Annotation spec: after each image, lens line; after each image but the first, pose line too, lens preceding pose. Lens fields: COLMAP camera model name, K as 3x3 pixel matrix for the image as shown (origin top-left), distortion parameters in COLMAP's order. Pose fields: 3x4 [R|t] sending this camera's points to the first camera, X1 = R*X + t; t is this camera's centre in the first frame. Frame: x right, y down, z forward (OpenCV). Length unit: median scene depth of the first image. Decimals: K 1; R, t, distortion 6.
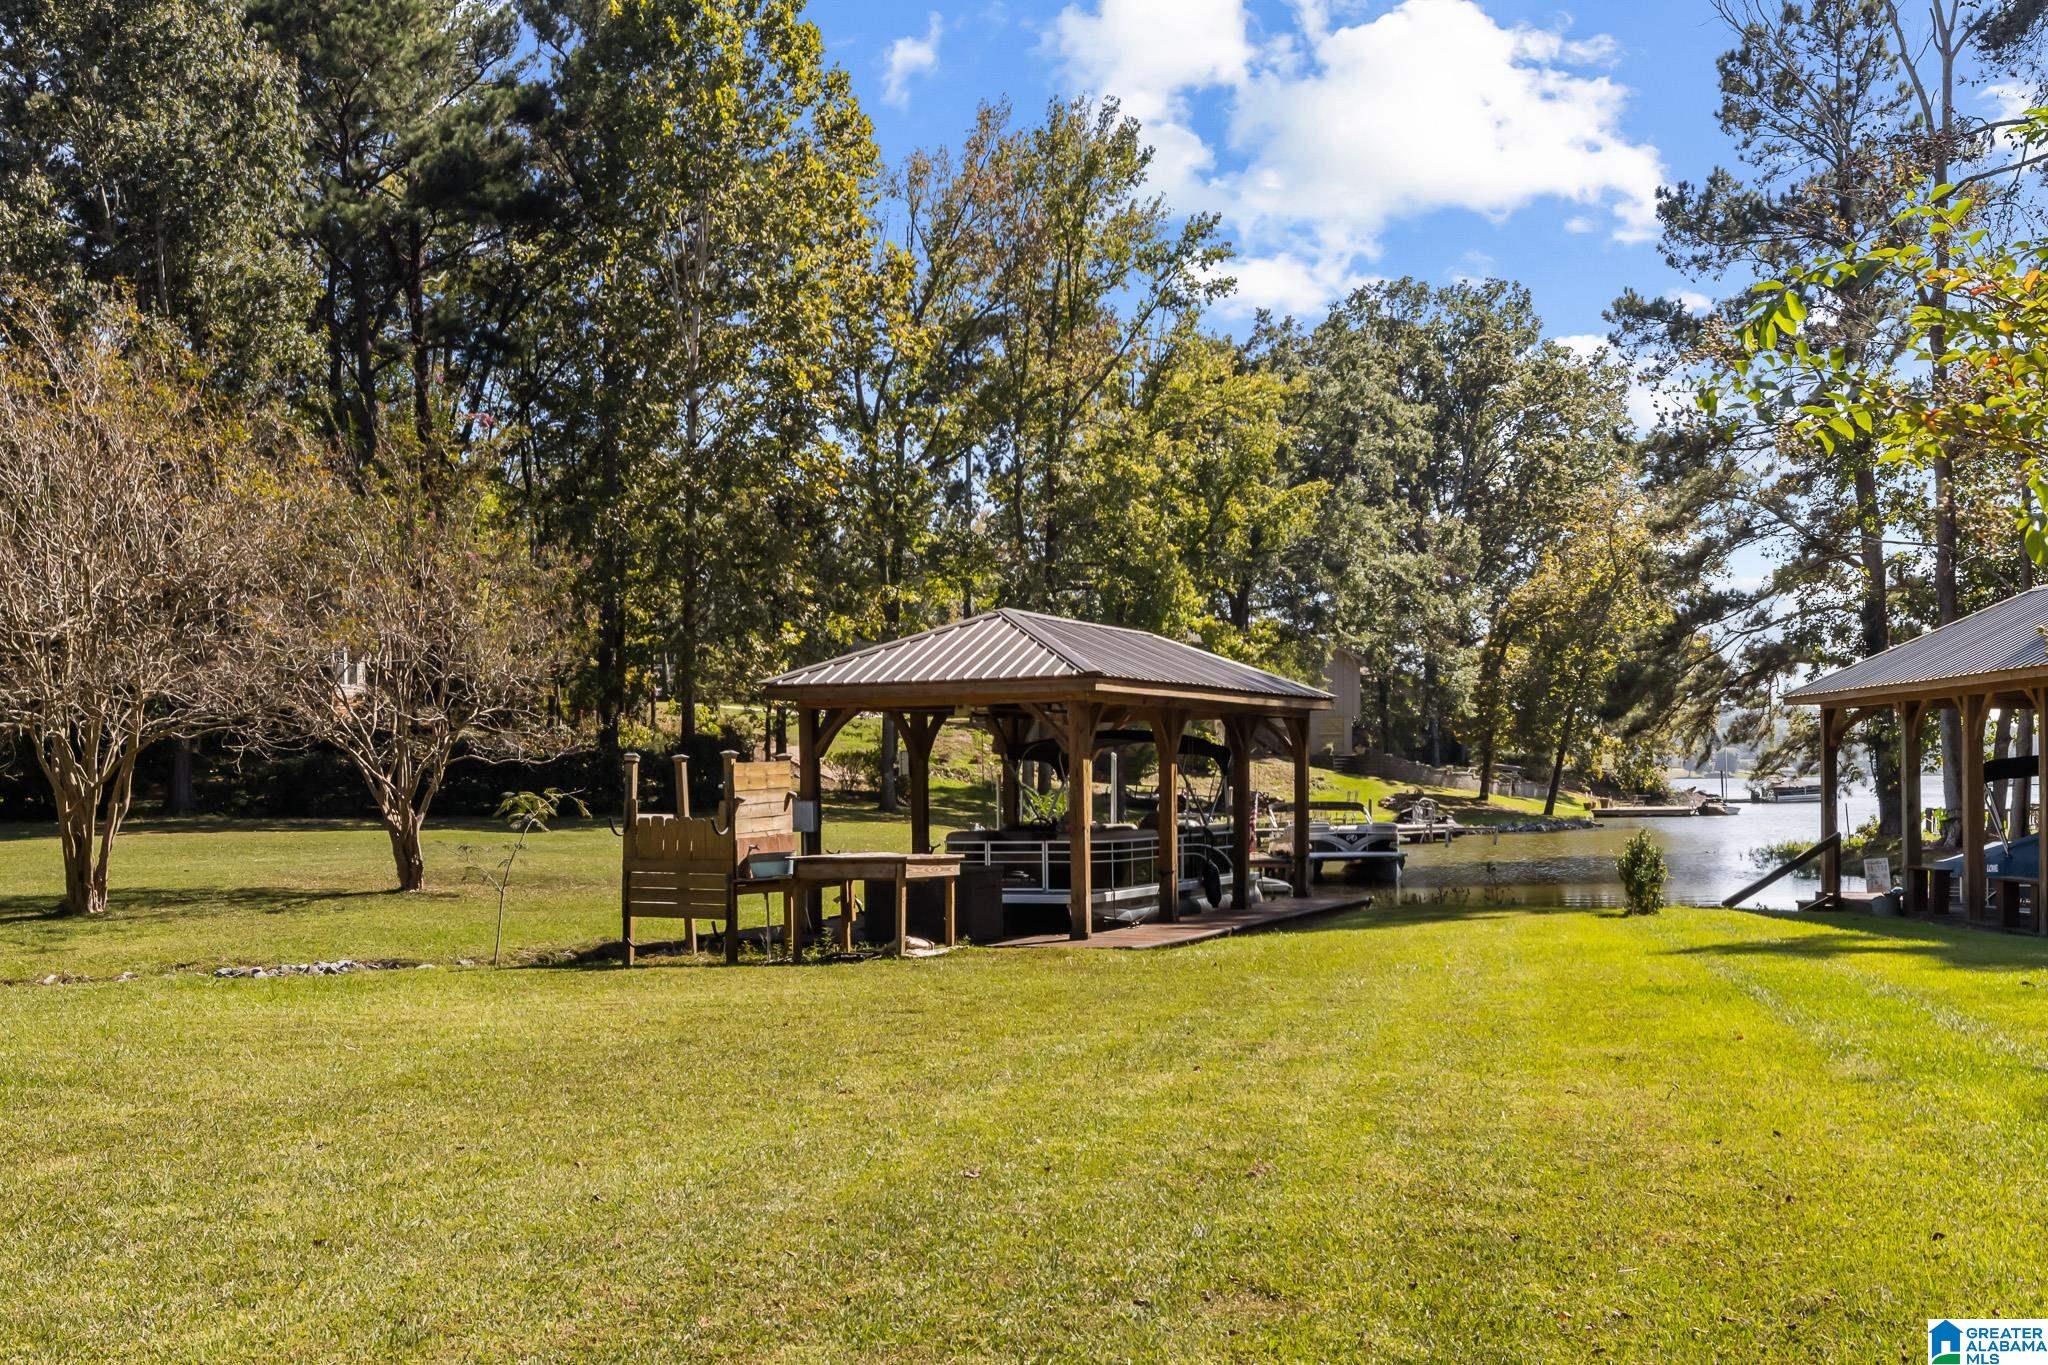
lens RADIAL K [[2127.6, 0, 1026.7], [0, 2127.6, 795.7], [0, 0, 1]] dist [0.006762, 0.000000]
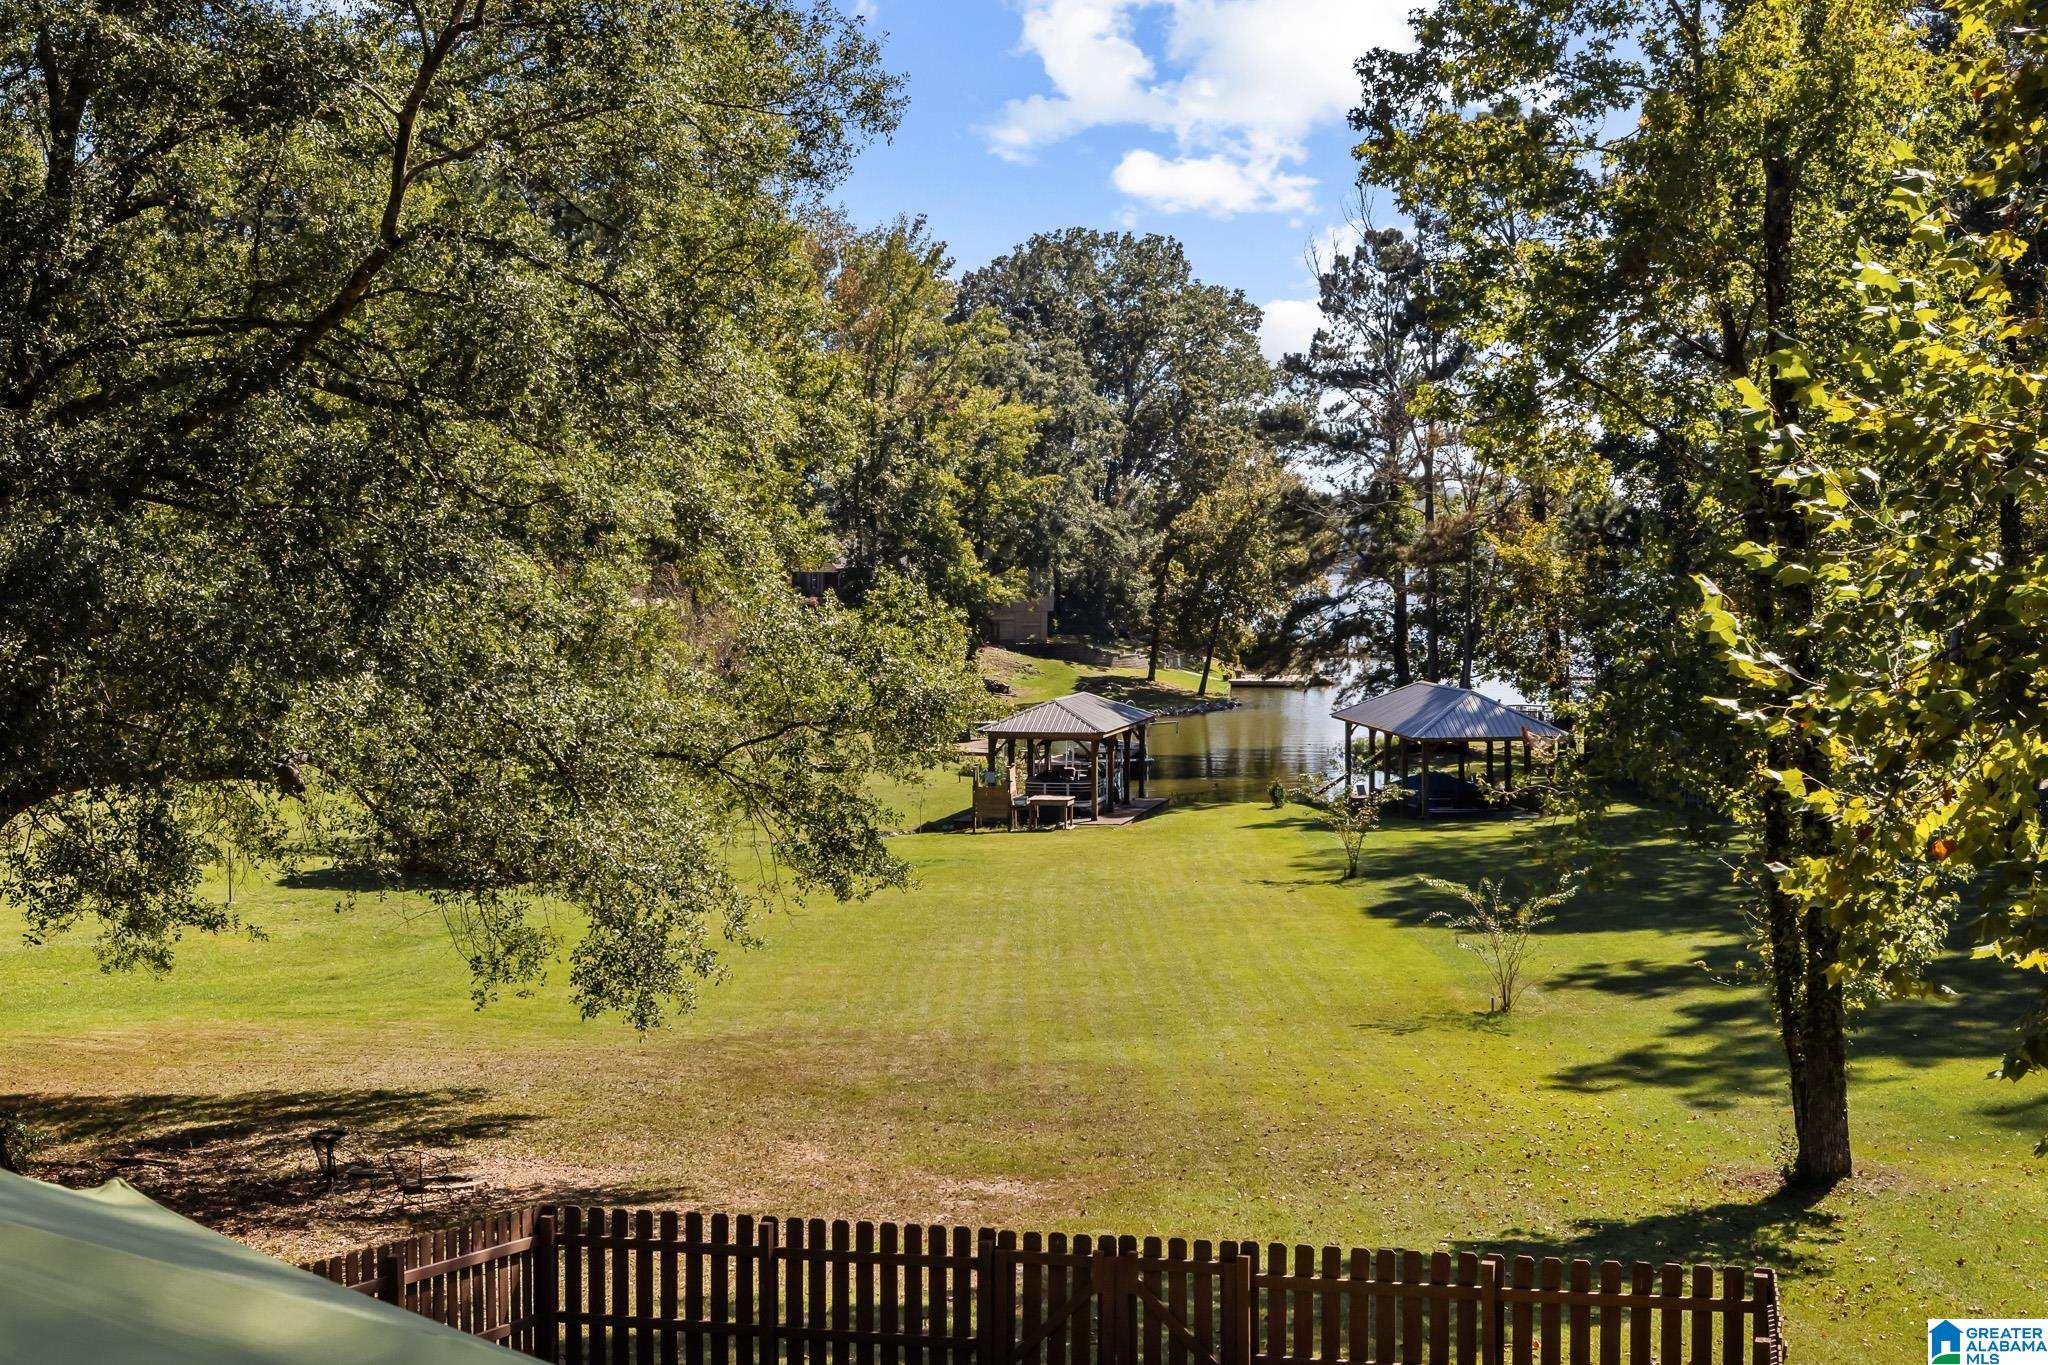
lens RADIAL K [[2579.6, 0, 1009.4], [0, 2579.6, 682.1], [0, 0, 1]] dist [-0.011420, 0.000000]
pose [[0.983072, 0.000143, 0.183221, -0.217048], [-0.006948, 0.999309, 0.036501, -0.073924], [-0.183089, -0.037156, 0.982394, -0.725914]]
